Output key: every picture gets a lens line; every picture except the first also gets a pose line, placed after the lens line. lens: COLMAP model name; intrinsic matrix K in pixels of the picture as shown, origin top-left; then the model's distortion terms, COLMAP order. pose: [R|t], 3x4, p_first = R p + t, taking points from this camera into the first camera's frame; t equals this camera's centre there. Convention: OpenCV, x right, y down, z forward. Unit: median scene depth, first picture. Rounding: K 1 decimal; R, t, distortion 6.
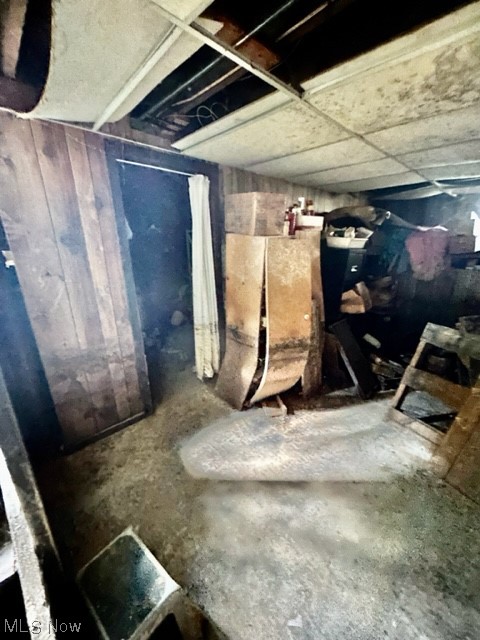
lens RADIAL K [[254.9, 0, 241.0], [0, 254.9, 318.0], [0, 0, 1]] dist [-0.008483, 0.000910]
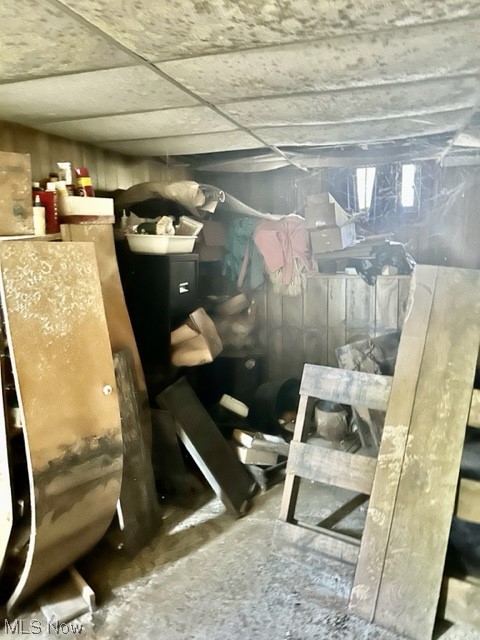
lens RADIAL K [[474.0, 0, 238.3], [0, 474.0, 321.8], [0, 0, 1]] dist [0.027103, -0.031707]
pose [[0.870830, -0.112211, 0.478607, 0.045210], [0.169317, 0.982492, -0.077726, -0.019473], [-0.461506, 0.148723, 0.874582, 0.038048]]
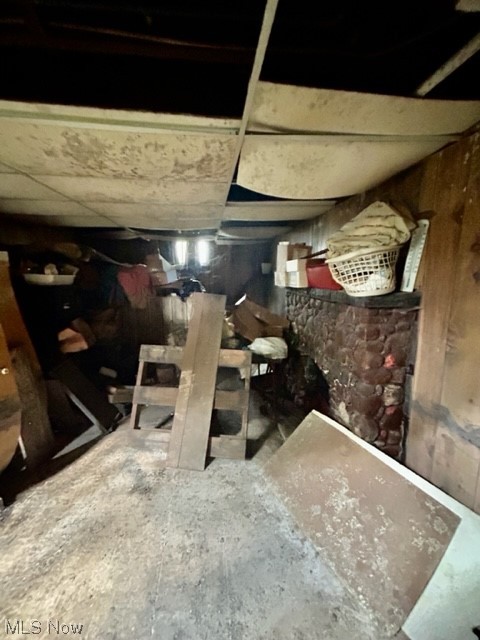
lens RADIAL K [[254.9, 0, 239.6], [0, 254.9, 318.6], [0, 0, 1]] dist [-0.008483, 0.000910]
pose [[0.588556, -0.142247, 0.795844, 0.073460], [0.235310, 0.971920, -0.000302, 0.006090], [-0.773454, 0.187448, 0.605502, -0.080423]]
